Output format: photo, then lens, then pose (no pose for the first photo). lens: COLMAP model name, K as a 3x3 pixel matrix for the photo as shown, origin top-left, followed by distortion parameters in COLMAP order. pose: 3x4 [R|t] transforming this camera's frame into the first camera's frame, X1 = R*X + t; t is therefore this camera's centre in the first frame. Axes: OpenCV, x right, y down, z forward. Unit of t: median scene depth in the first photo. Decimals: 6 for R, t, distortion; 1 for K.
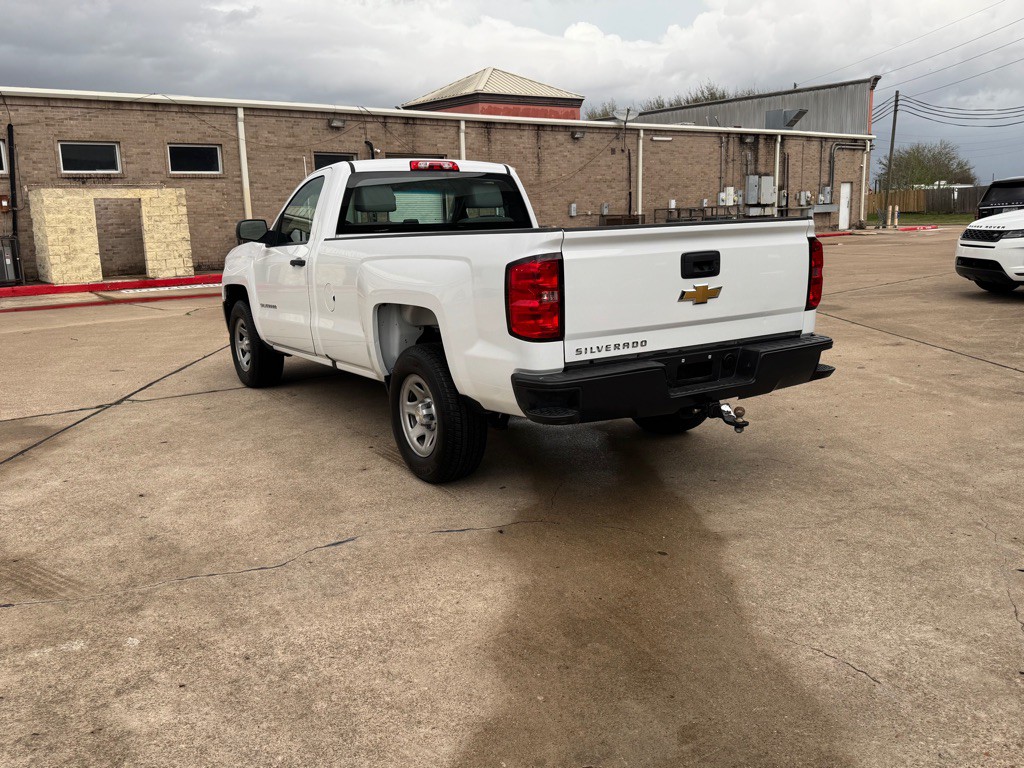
lens RADIAL K [[857.5, 0, 506.6], [0, 857.5, 385.2], [0, 0, 1]] dist [0.104824, -0.189694]
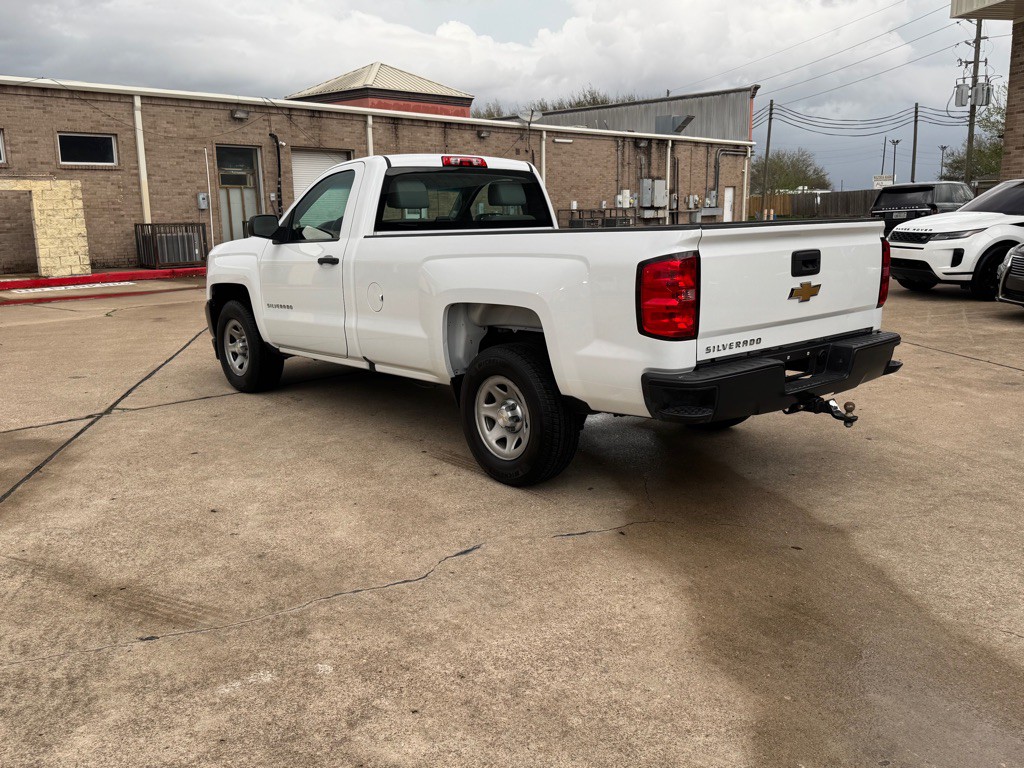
lens RADIAL K [[859.2, 0, 515.6], [0, 859.2, 384.3], [0, 0, 1]] dist [0.097743, -0.168461]
pose [[0.988329, -0.018003, 0.151270, -0.181998], [0.018014, 0.999837, 0.001298, -0.002844], [-0.151268, 0.001442, 0.988492, 0.025441]]
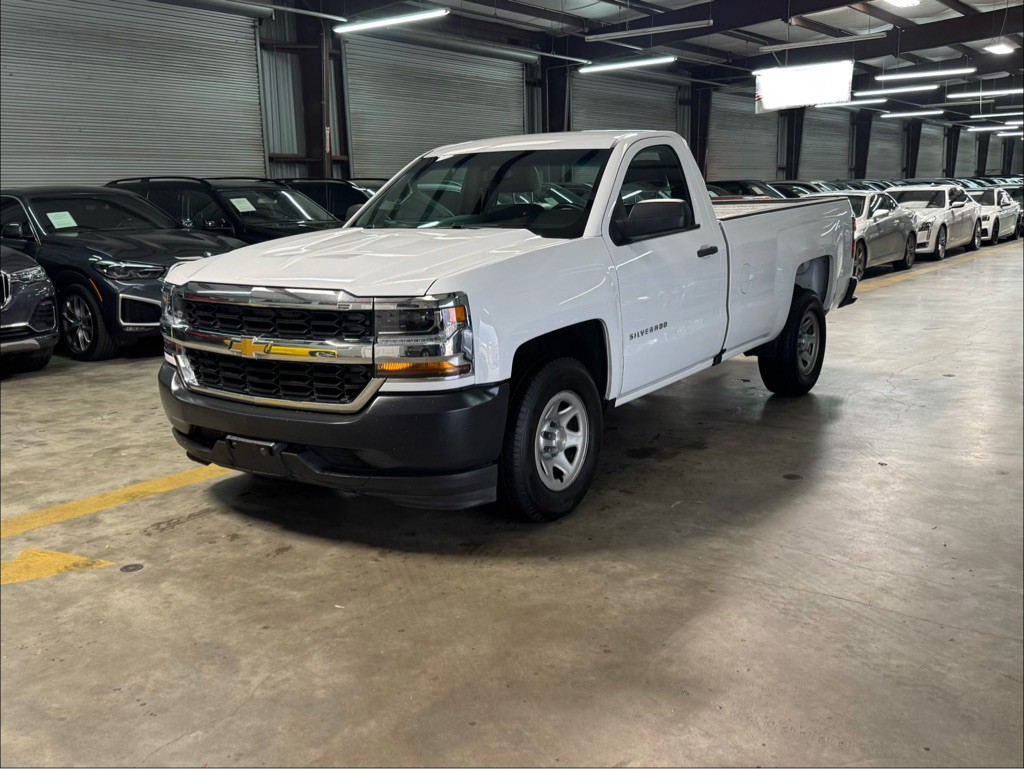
lens RADIAL K [[996.8, 0, 515.5], [0, 996.8, 384.7], [0, 0, 1]] dist [0.122020, -0.241600]
pose [[-0.383950, -0.137795, 0.913014, -1.038071], [0.211631, 0.949347, 0.232276, -0.277226], [-0.898774, 0.282405, -0.335340, 1.496940]]
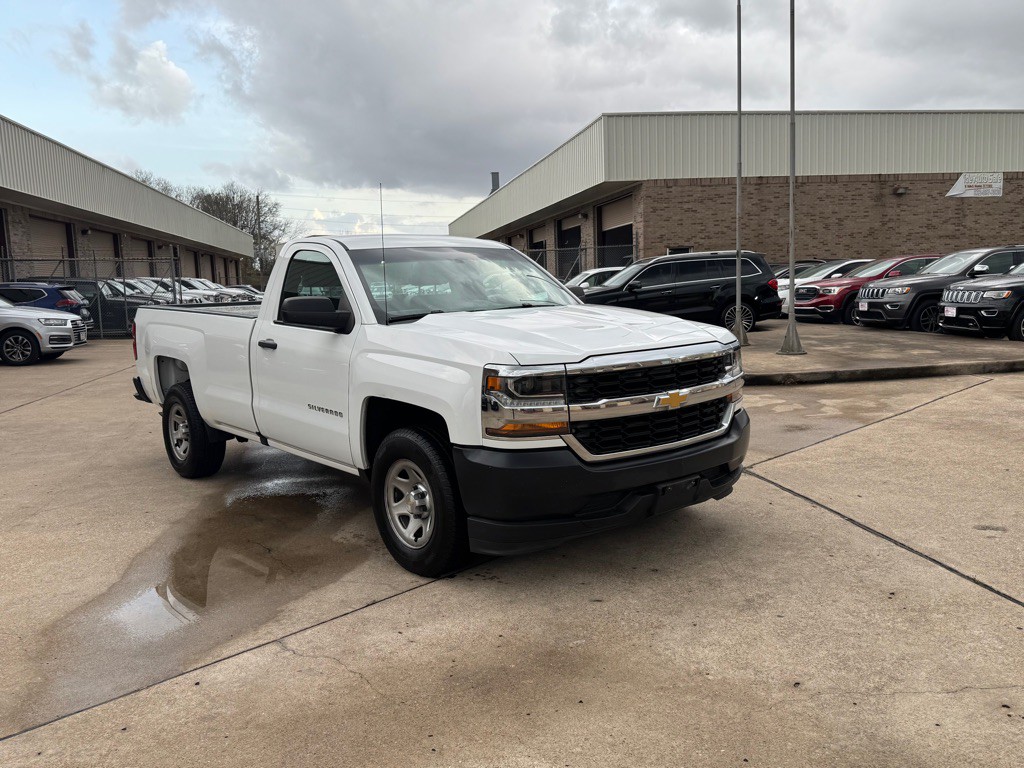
lens RADIAL K [[868.2, 0, 510.9], [0, 868.2, 383.2], [0, 0, 1]] dist [0.099601, -0.168852]
pose [[-0.988637, 0.078905, -0.127945, -0.102838], [0.036041, 0.950753, 0.307846, -0.413183], [0.145935, 0.299736, -0.942794, 2.063213]]
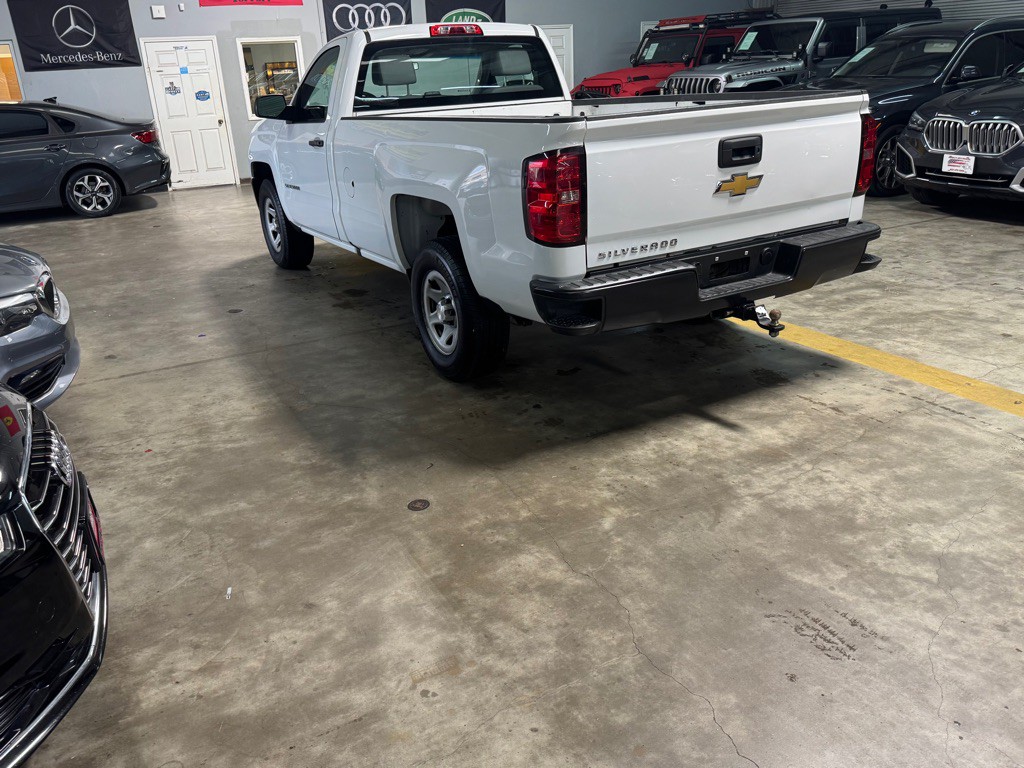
lens RADIAL K [[814.9, 0, 510.1], [0, 814.9, 396.0], [0, 0, 1]] dist [0.081167, -0.132524]
pose [[0.998615, -0.004188, -0.052447, 0.019070], [0.014175, 0.981382, 0.191540, -0.038241], [0.050668, -0.192018, 0.980083, 0.061420]]
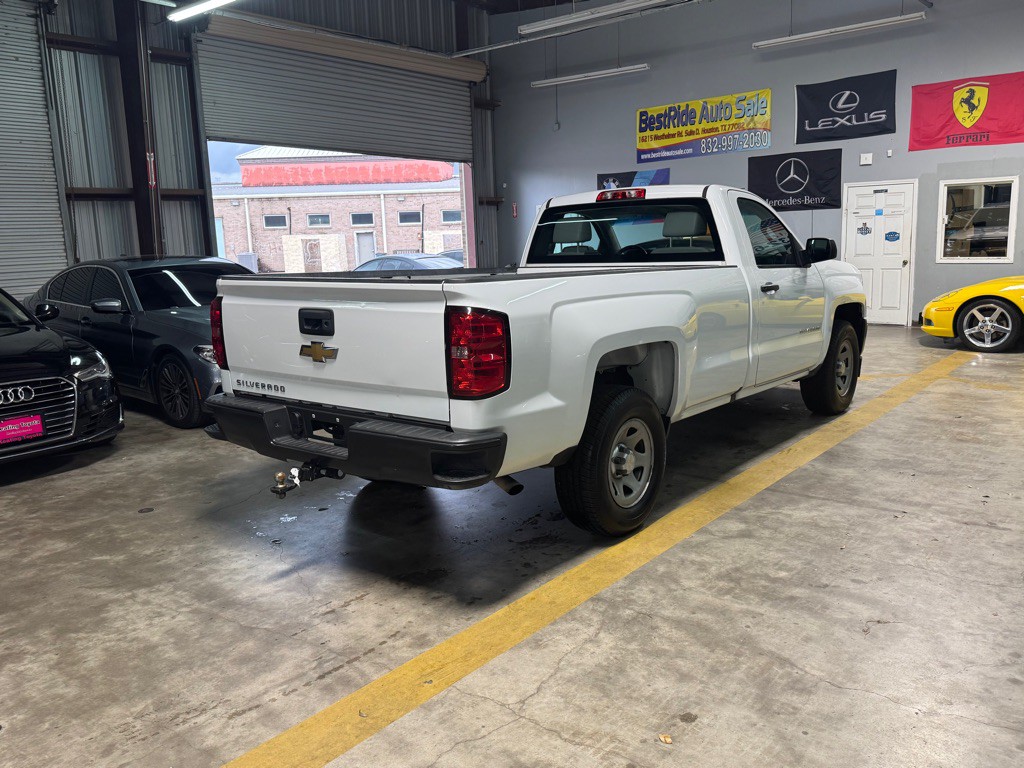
lens RADIAL K [[821.6, 0, 511.5], [0, 821.6, 384.3], [0, 0, 1]] dist [0.087097, -0.131846]
pose [[0.332629, 0.178773, -0.925958, 0.780194], [-0.157002, 0.978663, 0.132549, -0.152850], [0.929897, 0.101287, 0.353599, 0.592430]]
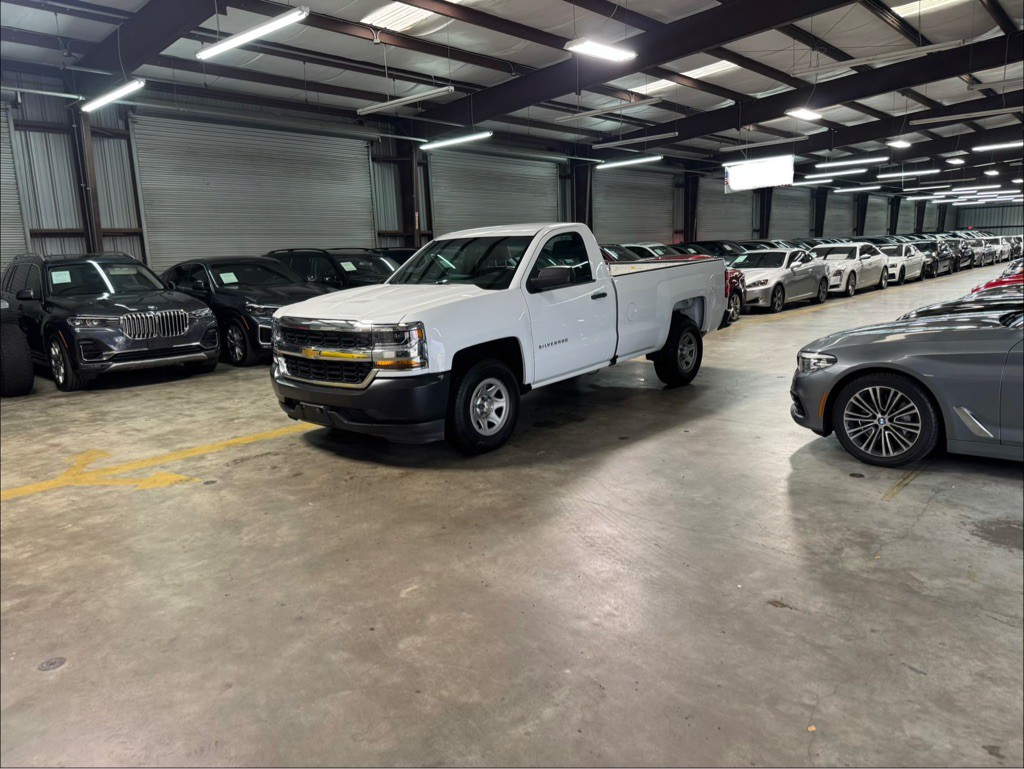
lens RADIAL K [[710.8, 0, 510.2], [0, 710.8, 385.1], [0, 0, 1]] dist [0.084410, -0.140174]
pose [[-0.286664, -0.137982, 0.948043, -1.226081], [0.230507, 0.950569, 0.208049, -0.261306], [-0.929887, 0.278171, -0.240688, 1.378400]]
